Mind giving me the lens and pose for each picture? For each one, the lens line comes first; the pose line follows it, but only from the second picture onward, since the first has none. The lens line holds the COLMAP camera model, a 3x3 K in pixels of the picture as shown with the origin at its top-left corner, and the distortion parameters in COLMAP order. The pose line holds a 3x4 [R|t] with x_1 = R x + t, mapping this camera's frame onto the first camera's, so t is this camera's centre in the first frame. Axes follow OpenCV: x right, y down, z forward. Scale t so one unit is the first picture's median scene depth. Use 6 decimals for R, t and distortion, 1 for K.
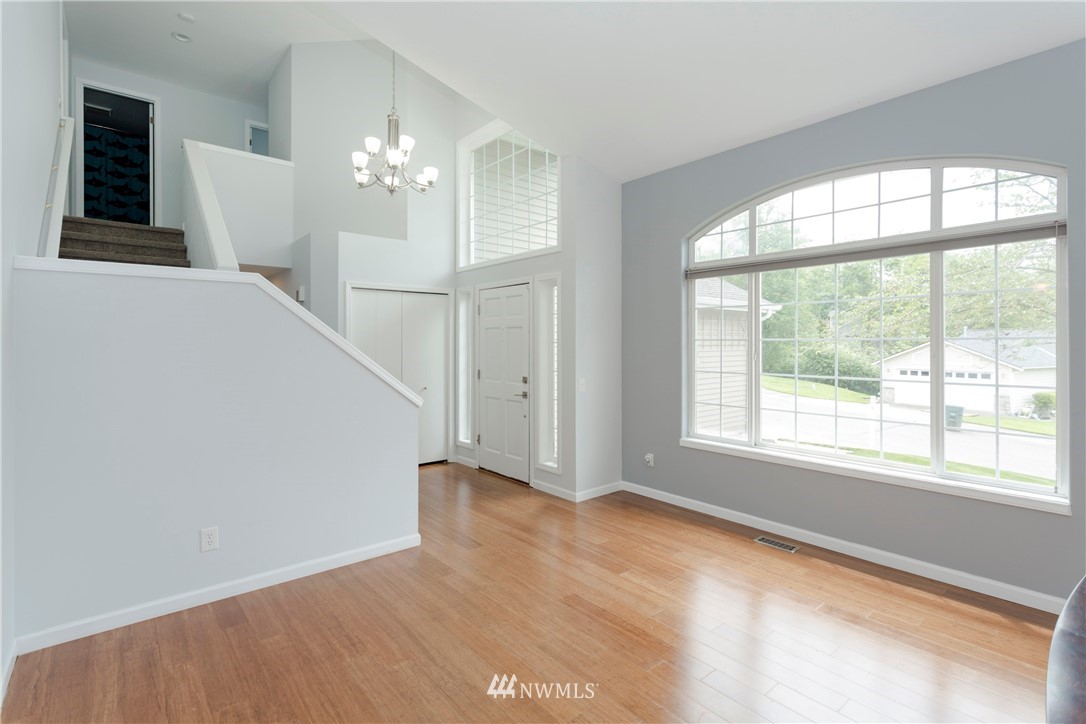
lens RADIAL K [[552.5, 0, 542.8], [0, 552.5, 344.3], [0, 0, 1]] dist [0.001439, 0.000354]
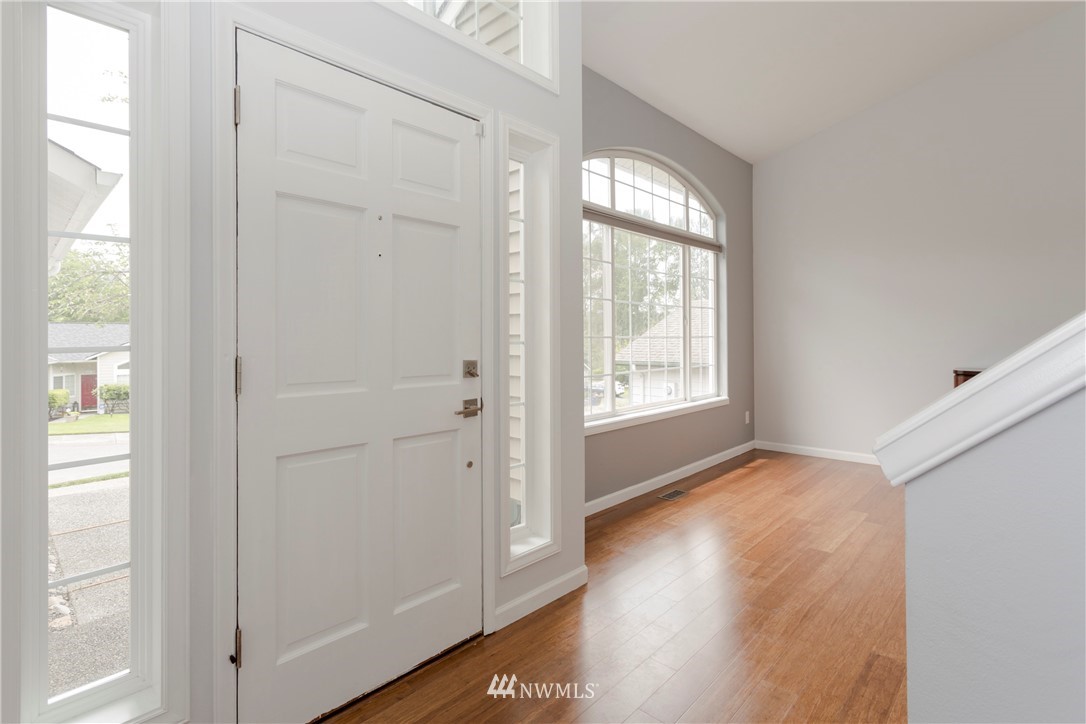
lens RADIAL K [[582.9, 0, 528.8], [0, 582.9, 336.7], [0, 0, 1]] dist [-0.001527, 0.000029]
pose [[-0.185265, 0.004933, 0.982676, -0.540132], [0.006240, 0.999973, -0.003843, 0.054904], [-0.982669, 0.005420, -0.185291, 1.285633]]
